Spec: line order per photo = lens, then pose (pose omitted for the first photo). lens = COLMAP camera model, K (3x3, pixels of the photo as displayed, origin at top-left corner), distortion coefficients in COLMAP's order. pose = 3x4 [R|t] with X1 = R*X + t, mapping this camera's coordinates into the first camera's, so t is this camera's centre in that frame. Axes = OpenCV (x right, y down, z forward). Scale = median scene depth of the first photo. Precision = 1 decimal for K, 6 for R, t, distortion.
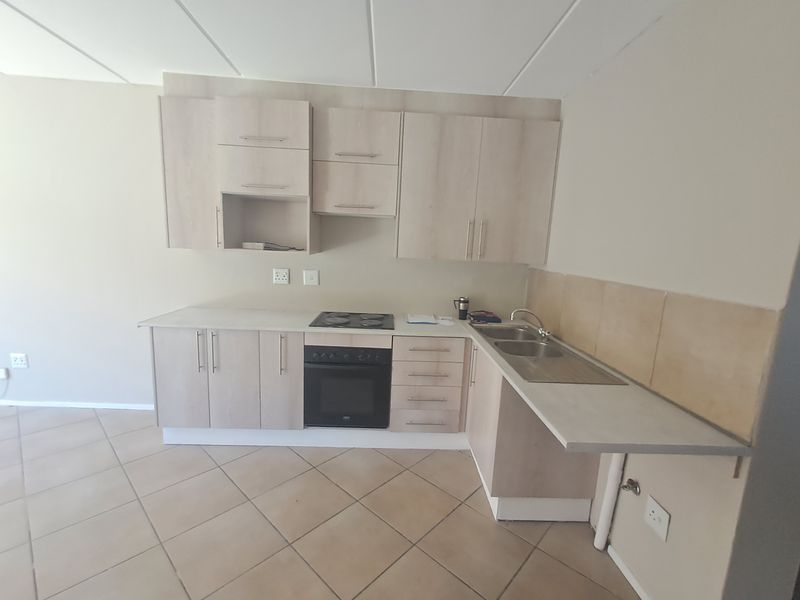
lens RADIAL K [[361.9, 0, 400.0], [0, 361.9, 300.0], [0, 0, 1]] dist [0.002267, 0.000515]
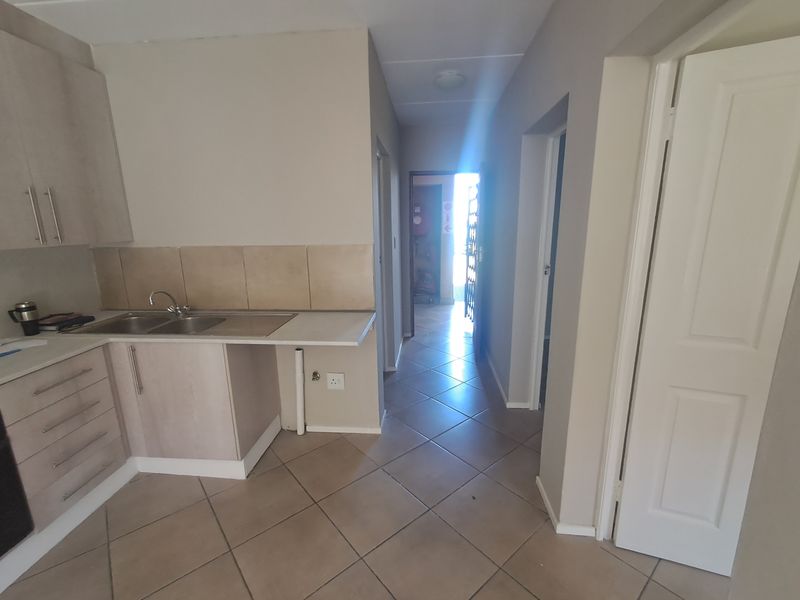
lens RADIAL K [[363.9, 0, 404.3], [0, 363.9, 297.7], [0, 0, 1]] dist [0.001629, 0.000511]
pose [[0.111111, -0.254963, 0.960546, -0.461521], [0.173113, 0.956719, 0.233923, -0.061832], [-0.978614, 0.140292, 0.150439, 0.237368]]
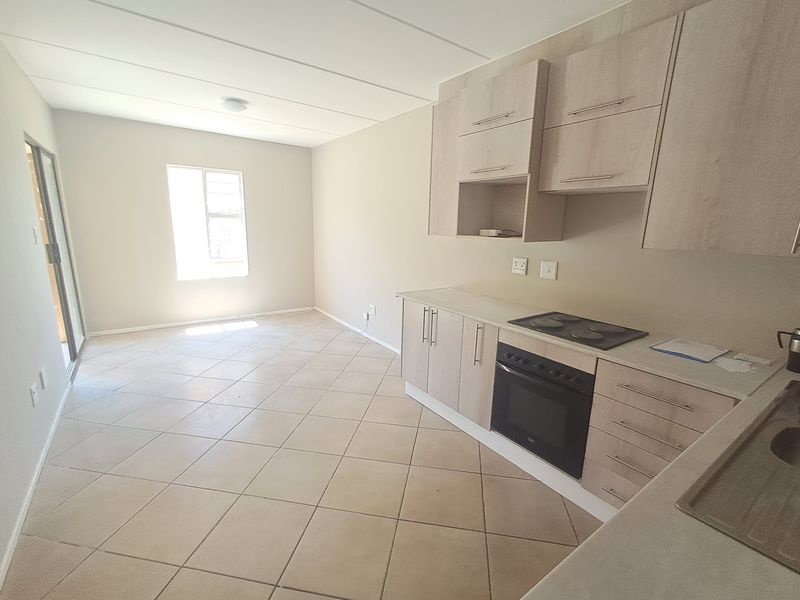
lens RADIAL K [[361.9, 0, 400.0], [0, 361.9, 300.0], [0, 0, 1]] dist [0.002267, 0.000515]
pose [[0.546565, 0.140877, -0.825482, 0.326529], [-0.127948, 0.988223, 0.083934, -0.021576], [0.827585, 0.059744, 0.558153, 0.274962]]
